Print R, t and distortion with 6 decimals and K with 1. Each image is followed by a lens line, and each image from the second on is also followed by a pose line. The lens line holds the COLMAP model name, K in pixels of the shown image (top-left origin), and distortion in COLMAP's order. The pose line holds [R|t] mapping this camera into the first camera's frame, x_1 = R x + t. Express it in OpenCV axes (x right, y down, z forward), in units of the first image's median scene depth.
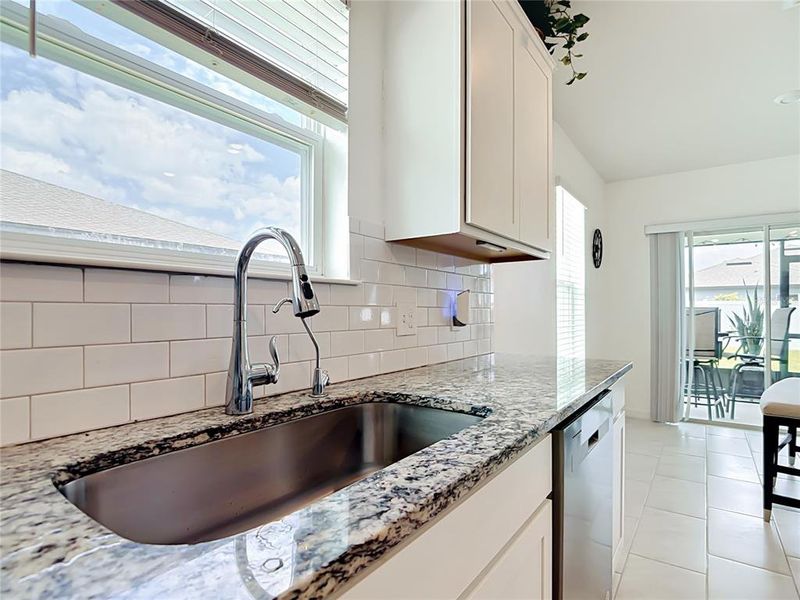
lens RADIAL K [[422.6, 0, 397.8], [0, 422.6, 301.8], [0, 0, 1]] dist [0.007914, -0.025036]
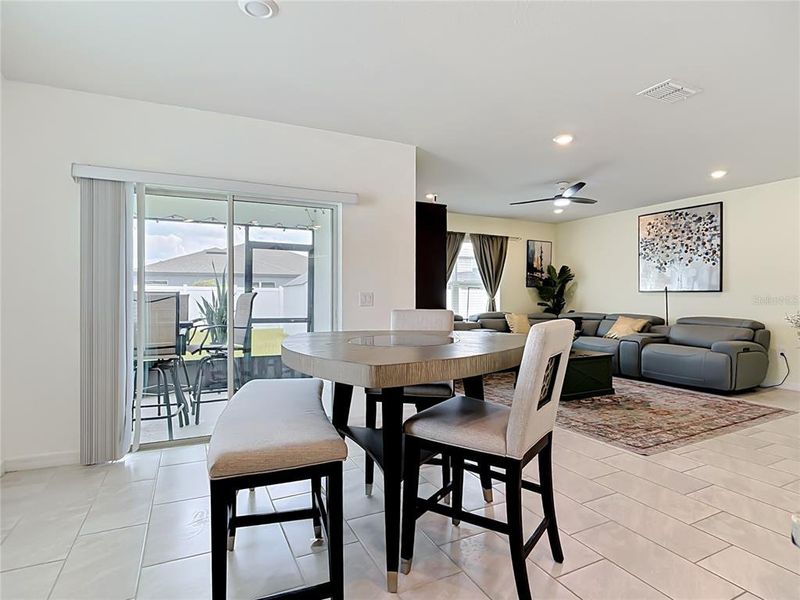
lens RADIAL K [[435.1, 0, 398.4], [0, 435.1, 292.0], [0, 0, 1]] dist [-0.000675, -0.029126]
pose [[0.475421, 0.000473, 0.879758, 0.220270], [-0.007904, 0.999962, 0.003734, 0.006184], [-0.879723, -0.008729, 0.475406, 0.229607]]
